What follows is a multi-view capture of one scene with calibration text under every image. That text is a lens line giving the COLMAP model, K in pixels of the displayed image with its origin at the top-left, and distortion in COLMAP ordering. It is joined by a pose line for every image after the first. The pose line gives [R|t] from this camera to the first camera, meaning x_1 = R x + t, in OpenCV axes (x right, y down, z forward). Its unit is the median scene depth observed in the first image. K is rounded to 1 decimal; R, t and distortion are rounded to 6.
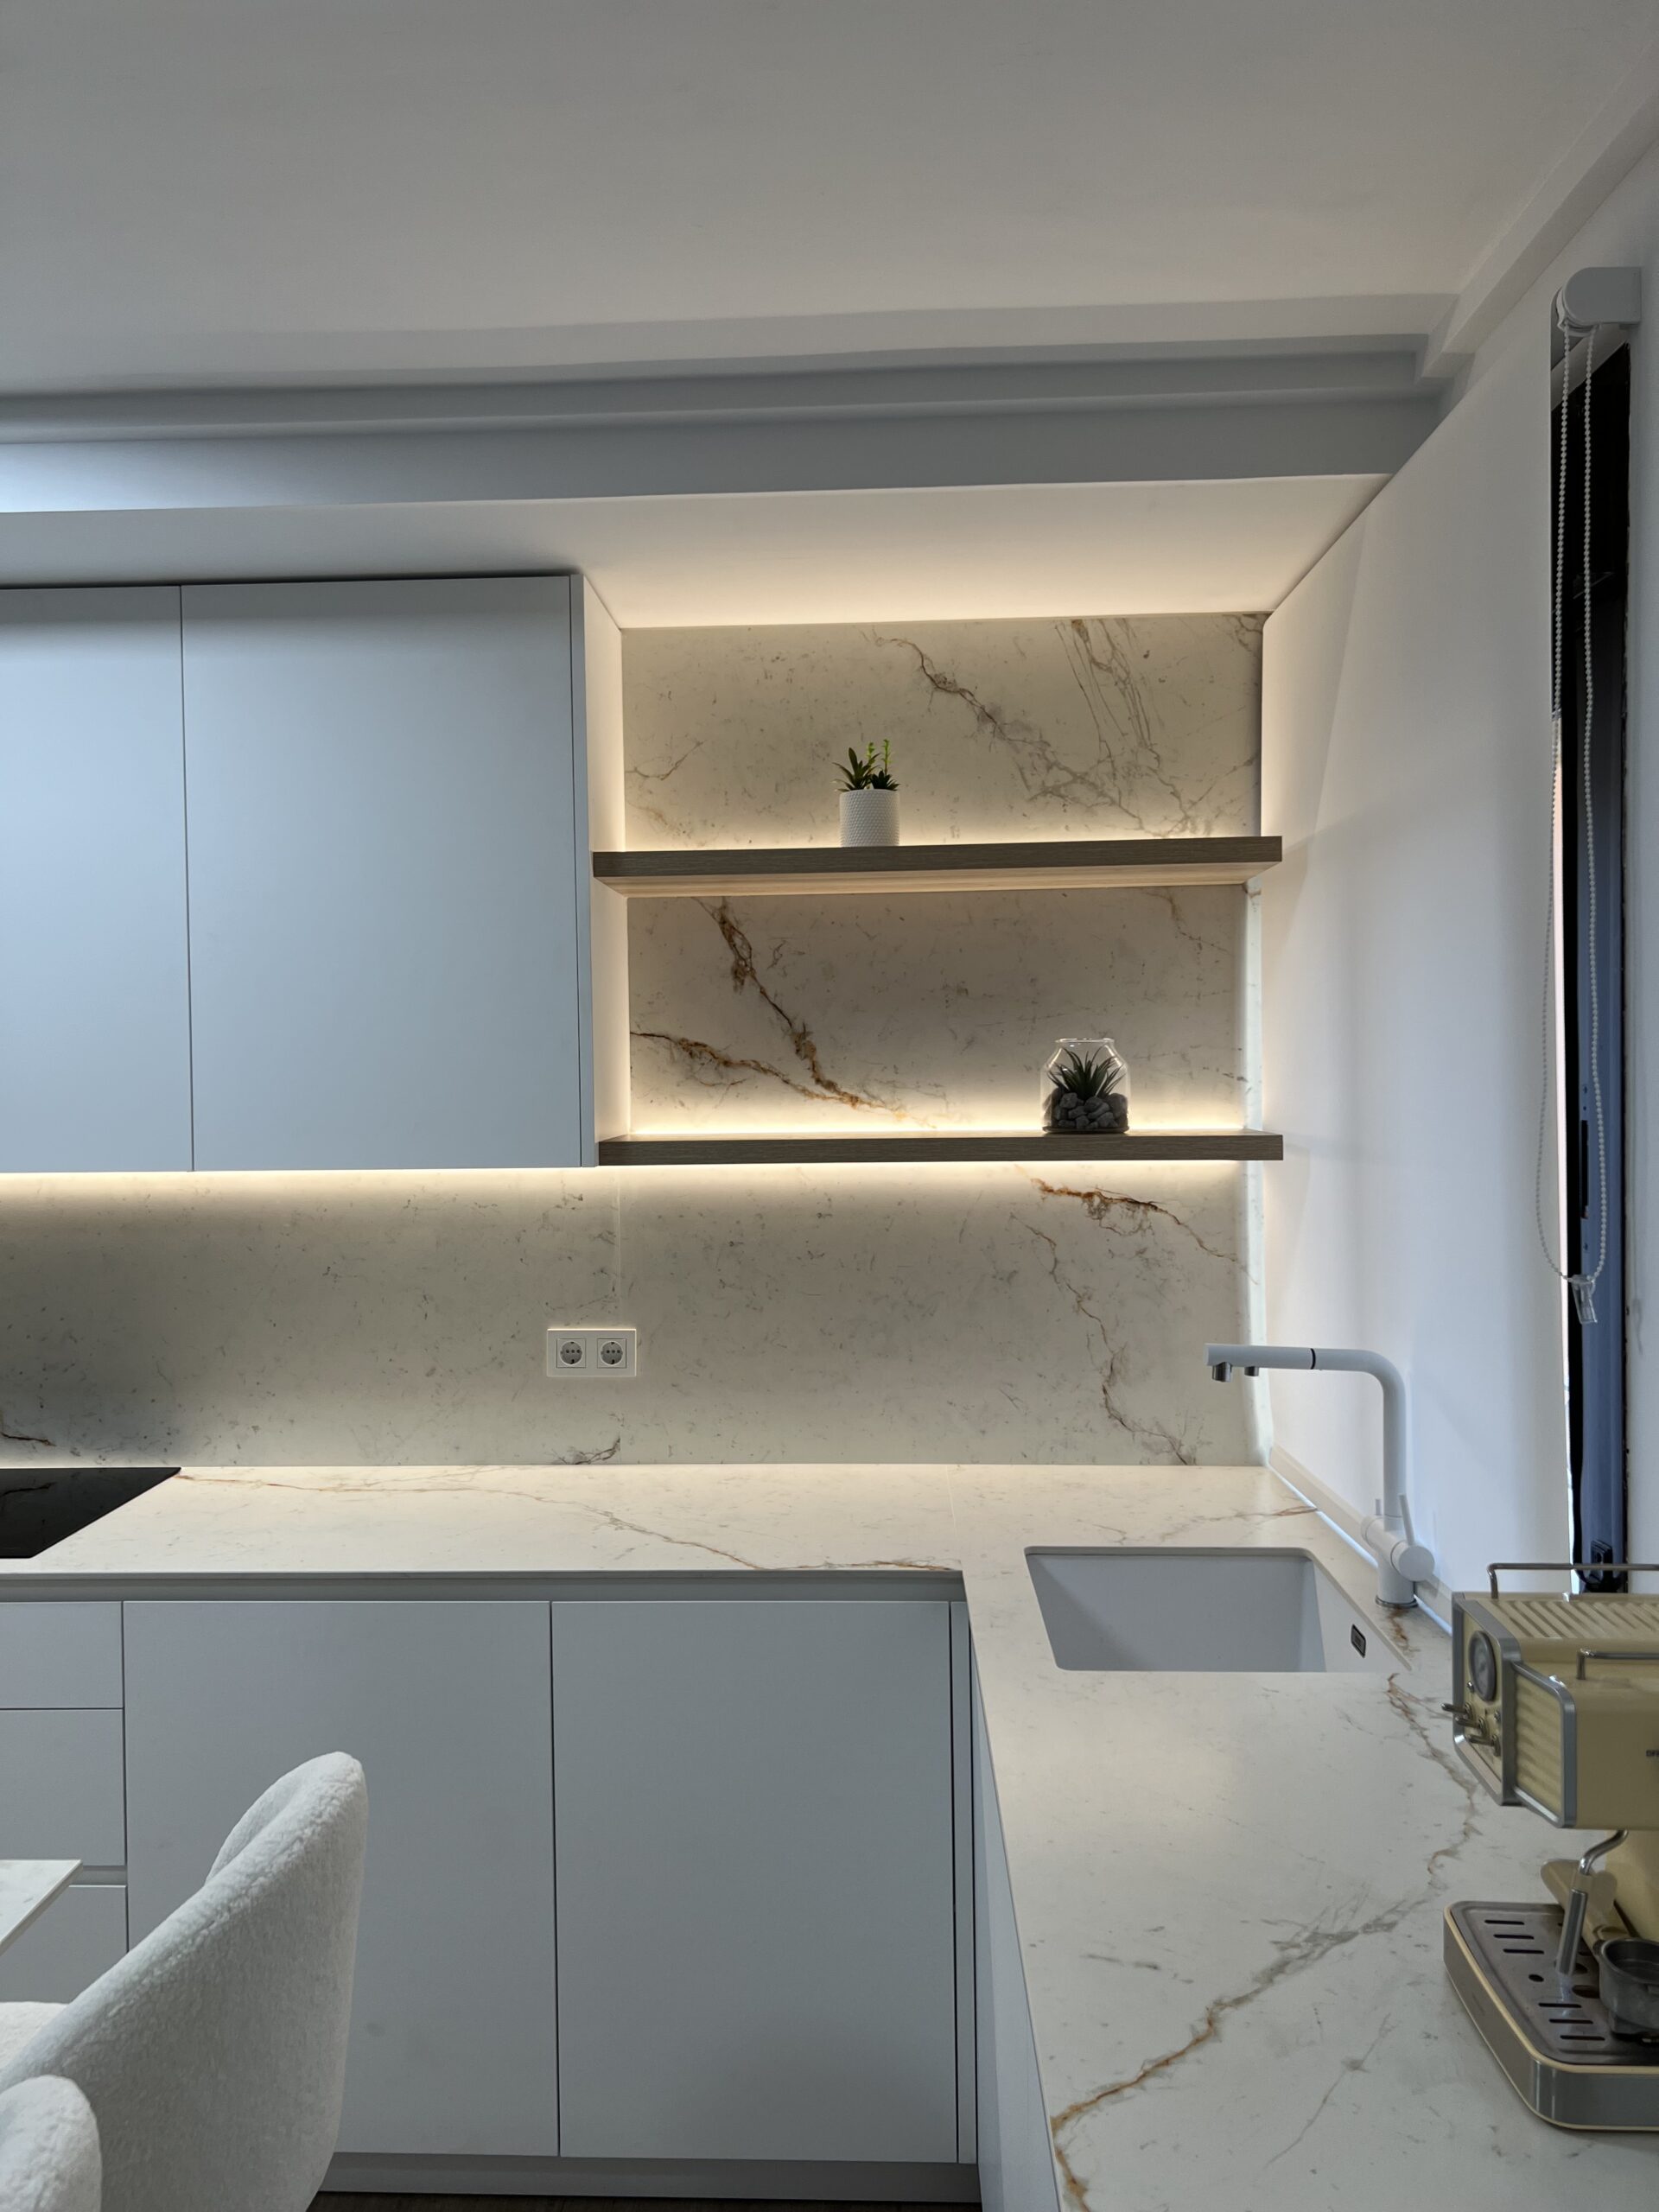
lens RADIAL K [[1650.0, 0, 810.9], [0, 1650.0, 1108.9], [0, 0, 1]] dist [0.176957, -0.444194]
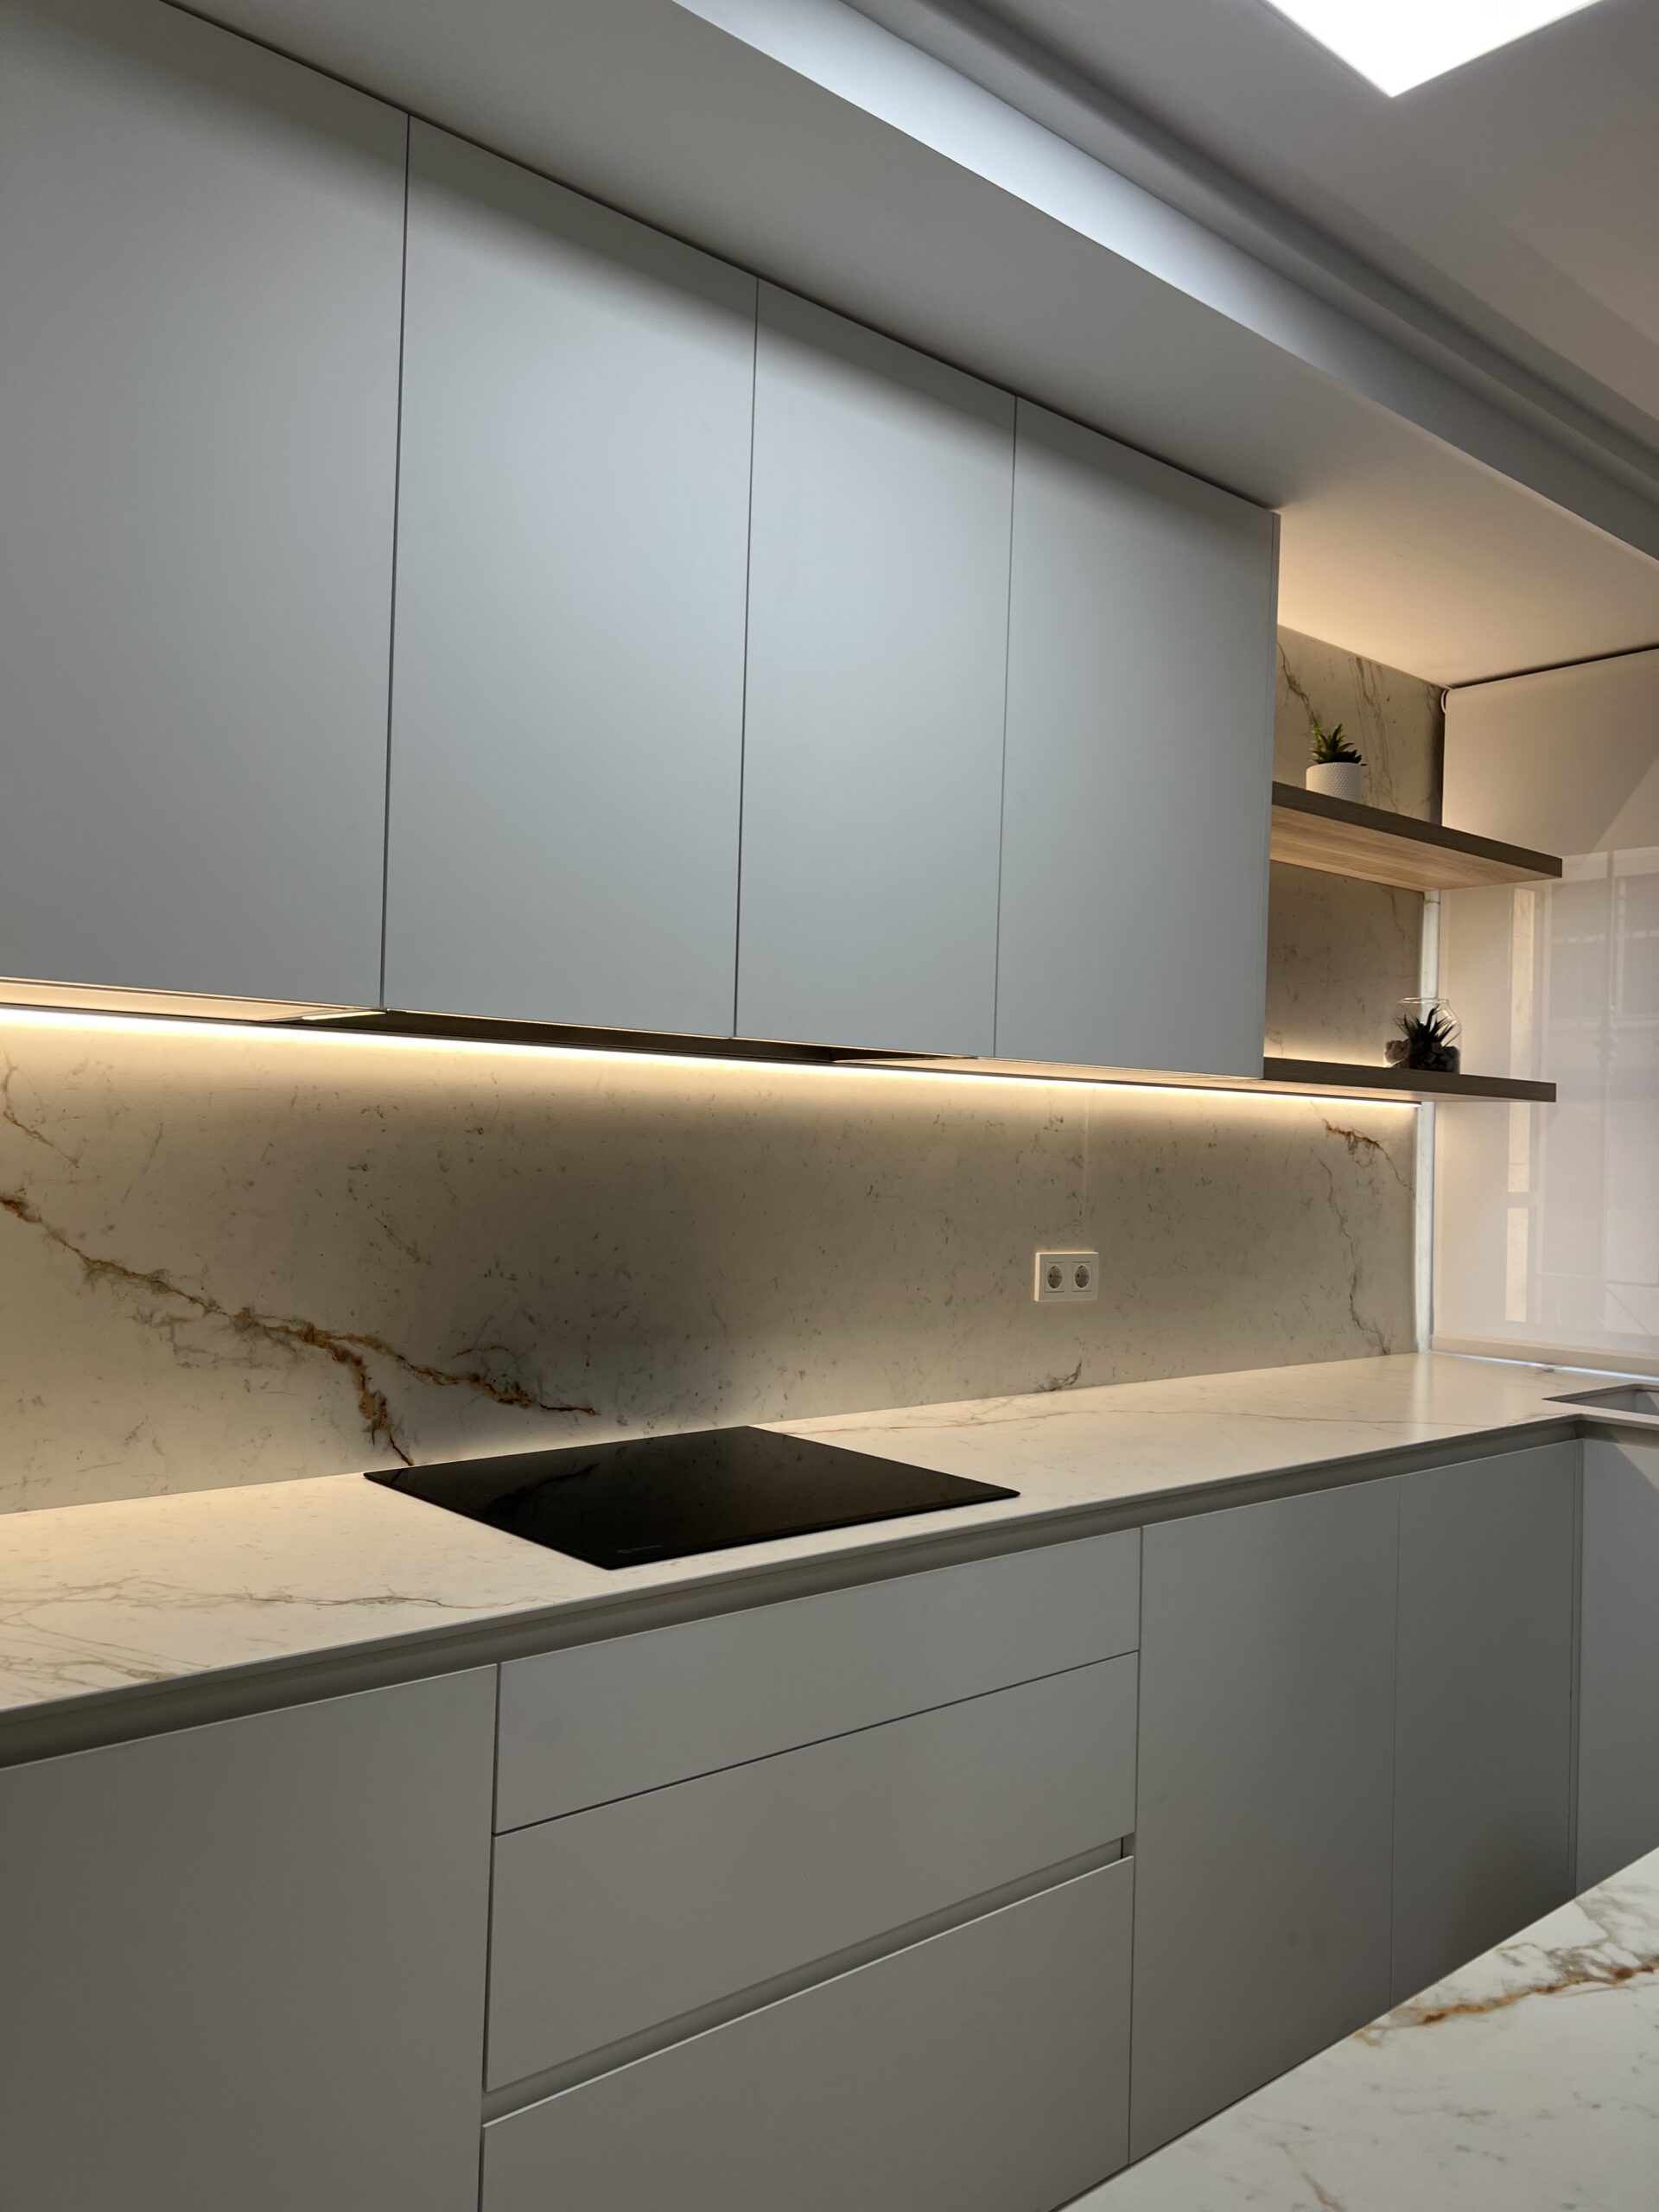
lens RADIAL K [[1654.2, 0, 804.8], [0, 1654.2, 1113.2], [0, 0, 1]] dist [0.086899, -0.127663]
pose [[0.729356, 0.044074, 0.682713, -0.942098], [-0.022430, 0.998927, -0.040526, 0.094988], [-0.683767, 0.014245, 0.729562, 0.393462]]
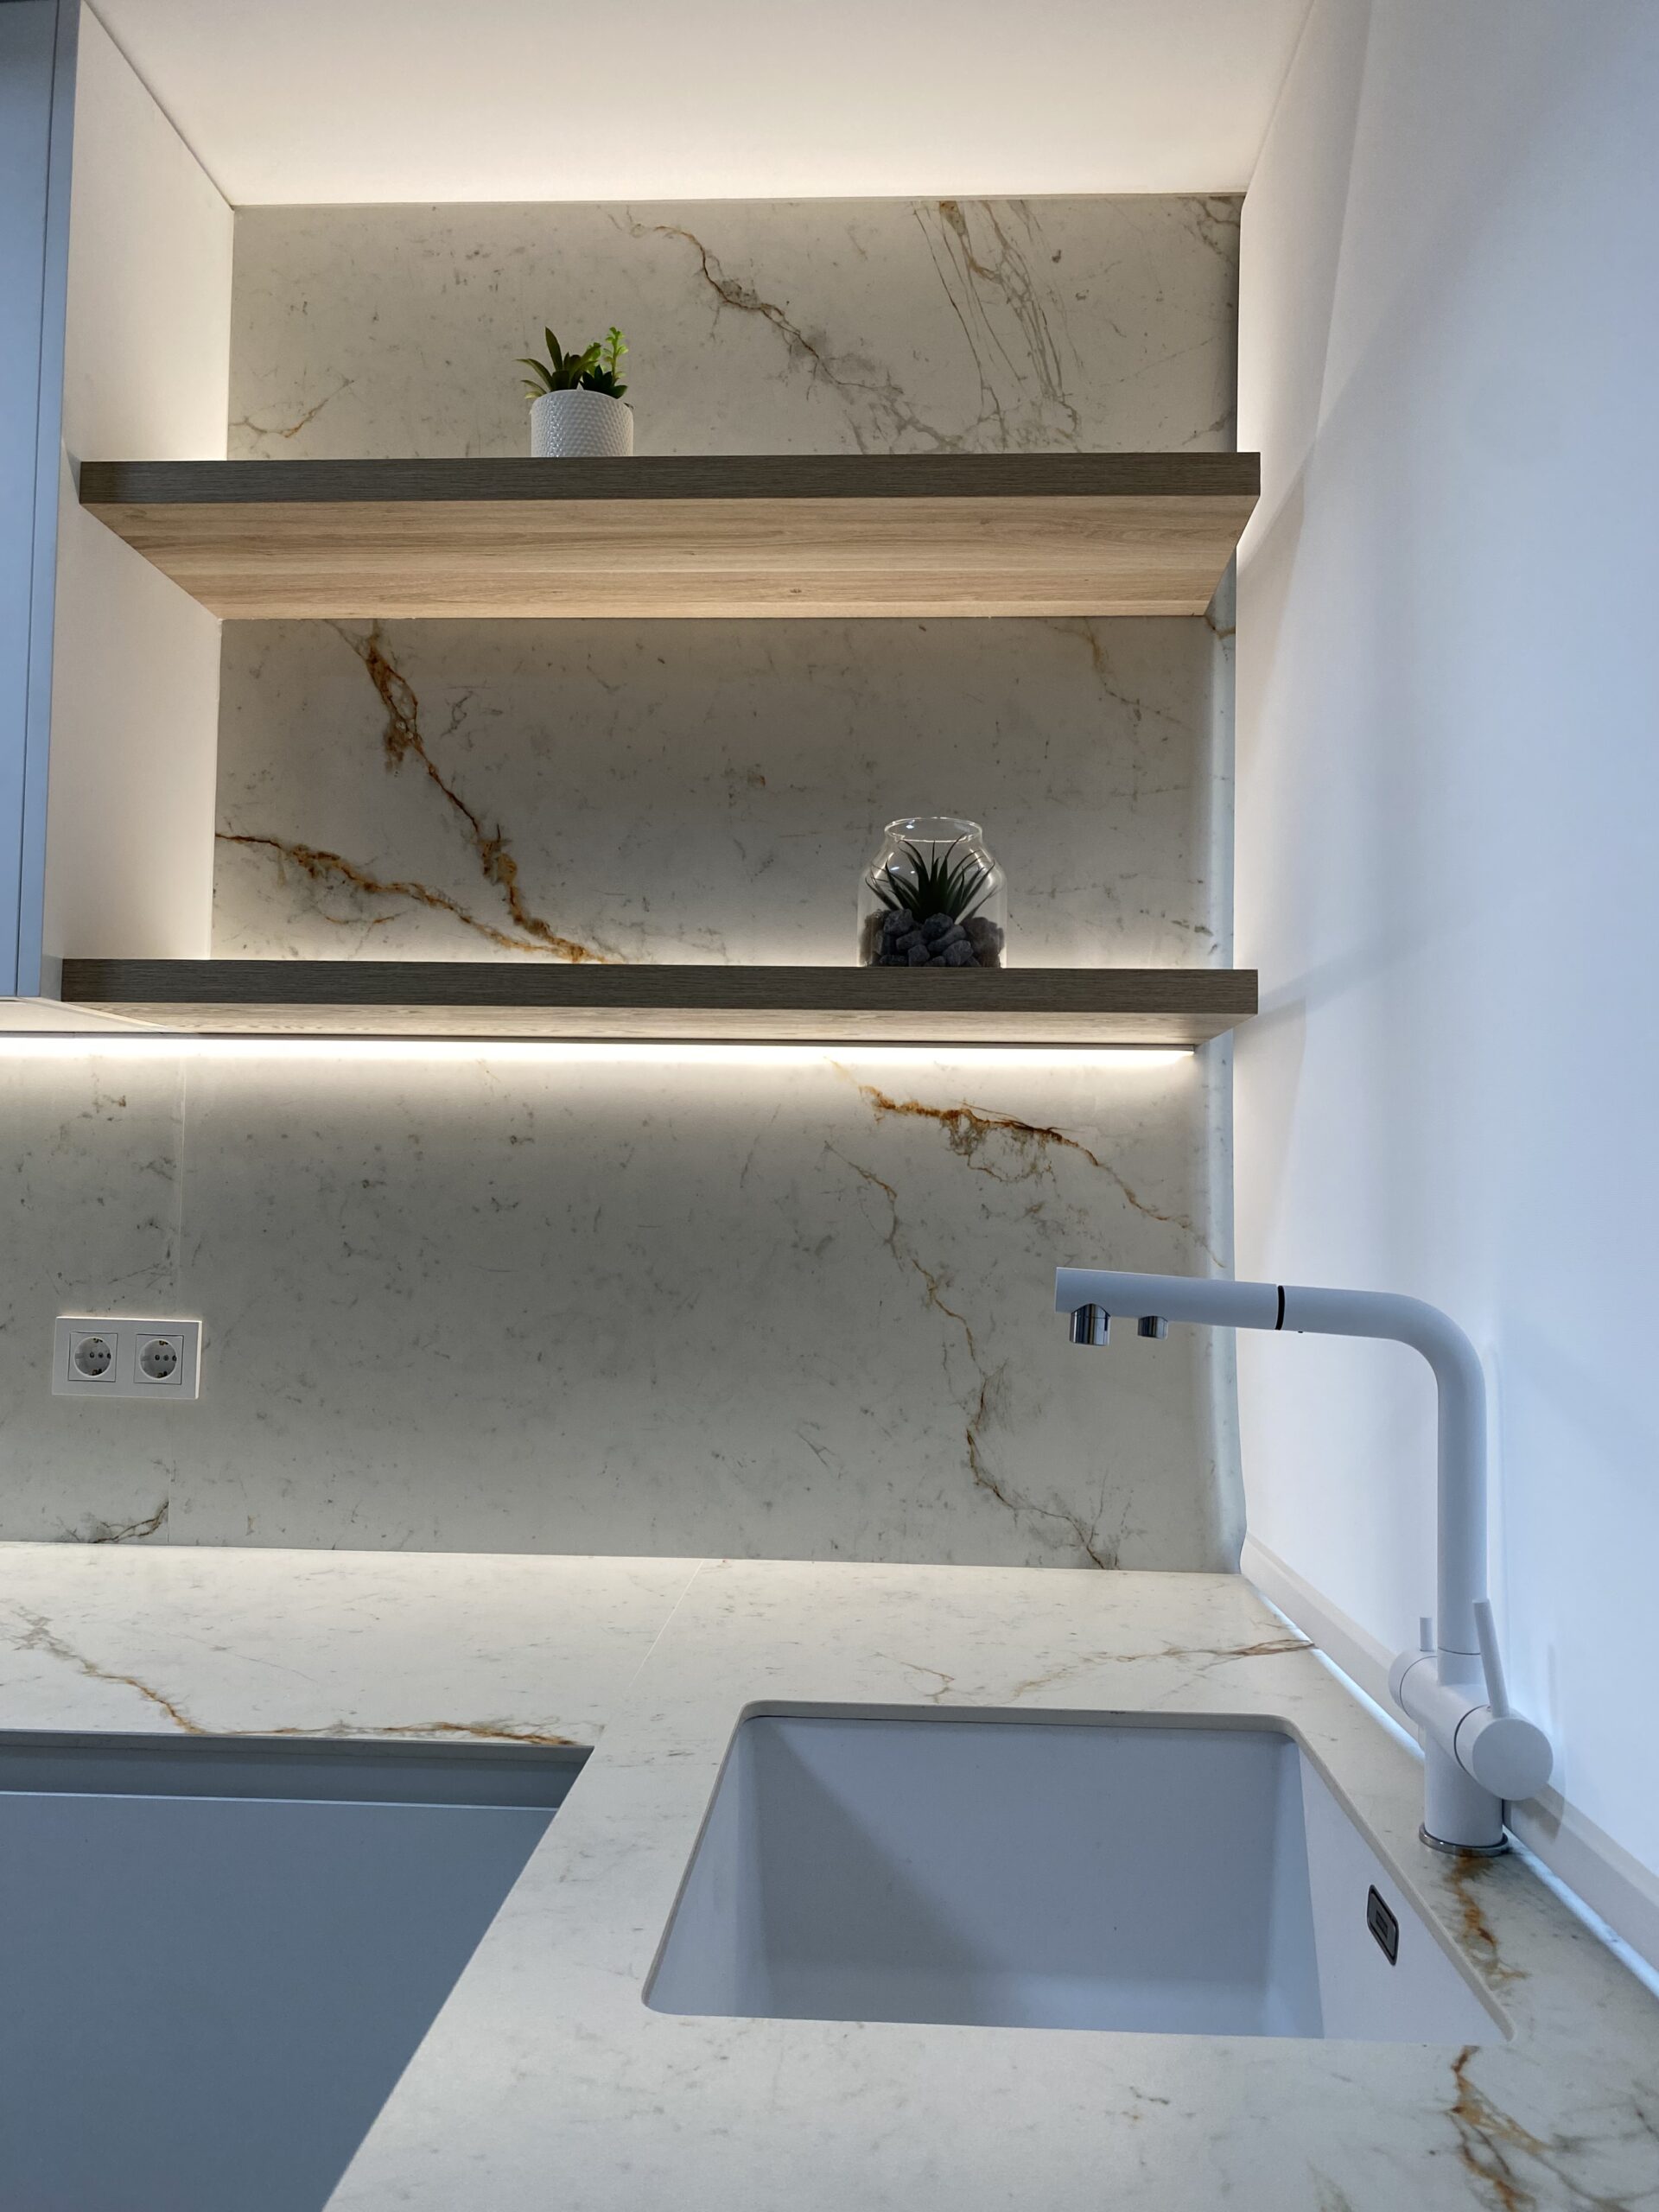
lens RADIAL K [[1688.4, 0, 829.5], [0, 1688.4, 1106.0], [0, 0, 1]] dist [0.086957, -0.143731]
pose [[0.999607, 0.027355, -0.006094, 0.126952], [-0.027746, 0.996591, -0.077689, 0.098738], [0.003948, 0.077828, 0.996959, 0.381363]]
